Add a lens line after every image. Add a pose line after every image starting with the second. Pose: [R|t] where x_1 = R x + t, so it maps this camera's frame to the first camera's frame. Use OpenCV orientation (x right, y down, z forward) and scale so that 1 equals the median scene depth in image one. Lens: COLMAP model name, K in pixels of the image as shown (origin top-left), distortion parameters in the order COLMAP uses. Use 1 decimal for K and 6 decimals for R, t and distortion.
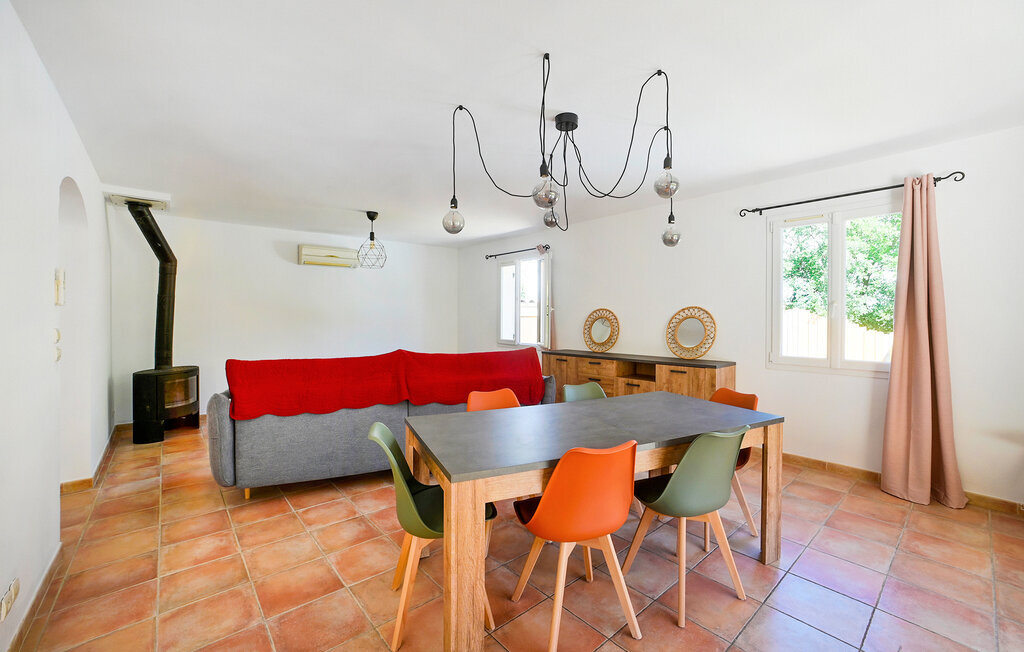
lens RADIAL K [[439.9, 0, 494.6], [0, 439.9, 323.9], [0, 0, 1]] dist [-0.010432, 0.000152]
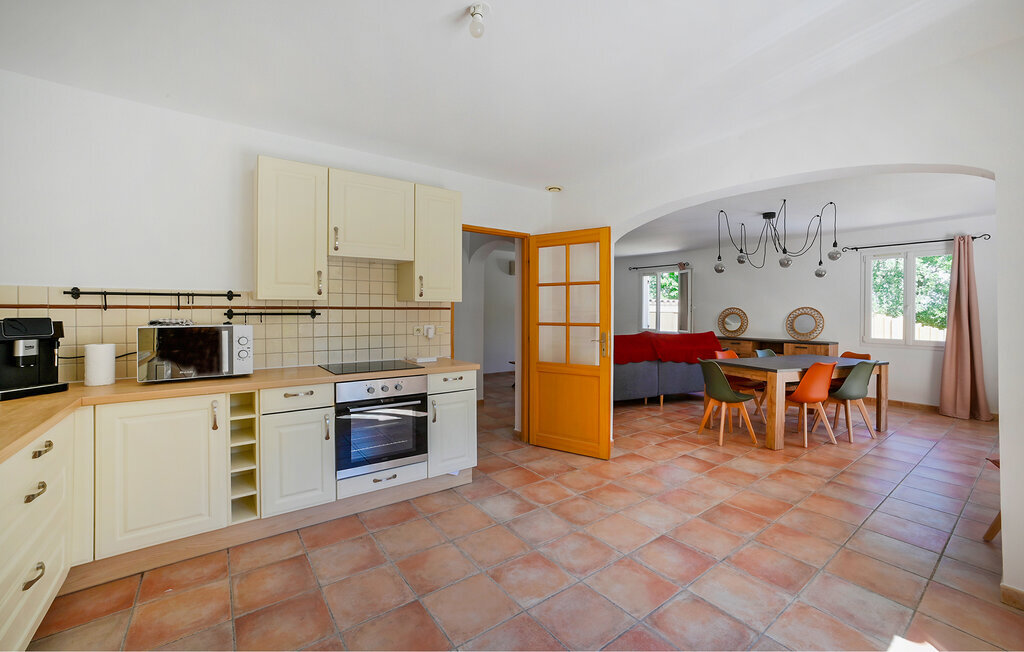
lens RADIAL K [[426.5, 0, 493.7], [0, 426.5, 312.5], [0, 0, 1]] dist [0.000035, 0.000101]
pose [[0.997012, 0.009564, -0.076657, -0.599150], [-0.010435, 0.999885, -0.010971, 0.009097], [0.076544, 0.011738, 0.996997, -0.660621]]
